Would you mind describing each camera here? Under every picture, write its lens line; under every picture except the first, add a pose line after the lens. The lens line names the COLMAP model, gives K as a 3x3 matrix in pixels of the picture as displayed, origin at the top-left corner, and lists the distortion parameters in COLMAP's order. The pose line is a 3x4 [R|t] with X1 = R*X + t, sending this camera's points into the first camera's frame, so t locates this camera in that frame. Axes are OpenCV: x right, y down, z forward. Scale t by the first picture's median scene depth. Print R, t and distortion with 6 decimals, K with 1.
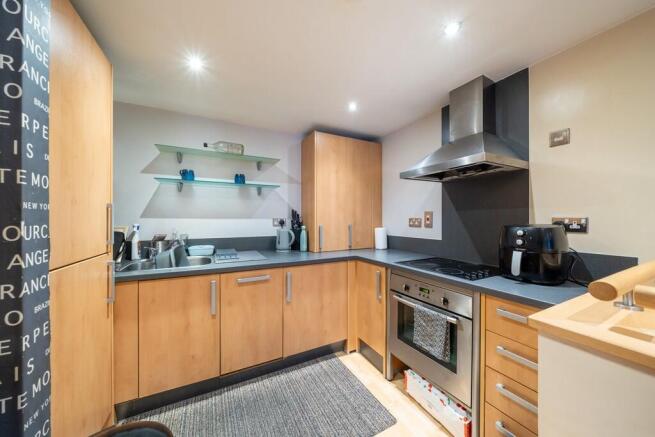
lens RADIAL K [[231.7, 0, 327.5], [0, 231.7, 218.5], [0, 0, 1]] dist [-0.000399, -0.000011]
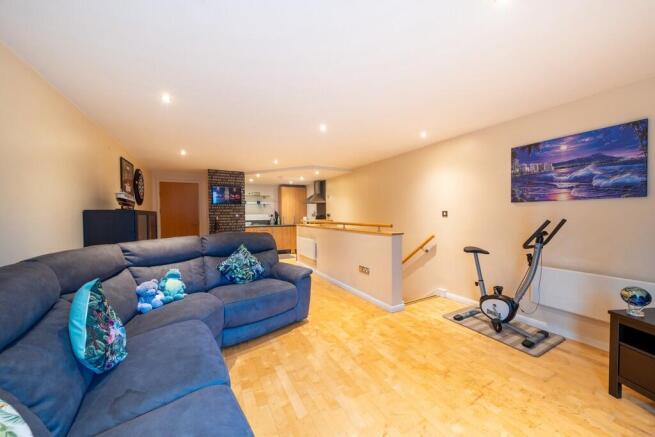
lens RADIAL K [[233.9, 0, 327.5], [0, 233.9, 218.5], [0, 0, 1]] dist [0.000020, 0.000020]
pose [[0.999733, -0.015038, 0.017550, 0.511934], [0.014709, 0.999716, 0.018728, 0.011402], [-0.017827, -0.018465, 0.999671, -2.222454]]
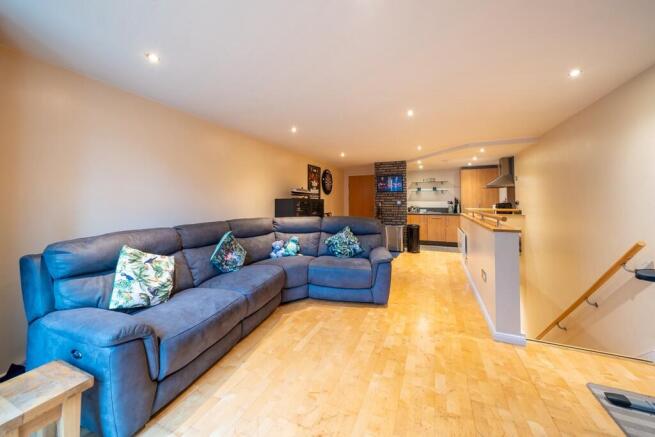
lens RADIAL K [[244.6, 0, 325.5], [0, 244.6, 195.4], [0, 0, 1]] dist [0.000692, 0.000079]
pose [[0.625995, -0.028819, -0.779294, 1.201063], [0.006088, 0.999467, -0.032070, 0.015627], [0.779803, 0.015332, 0.625837, -2.090472]]
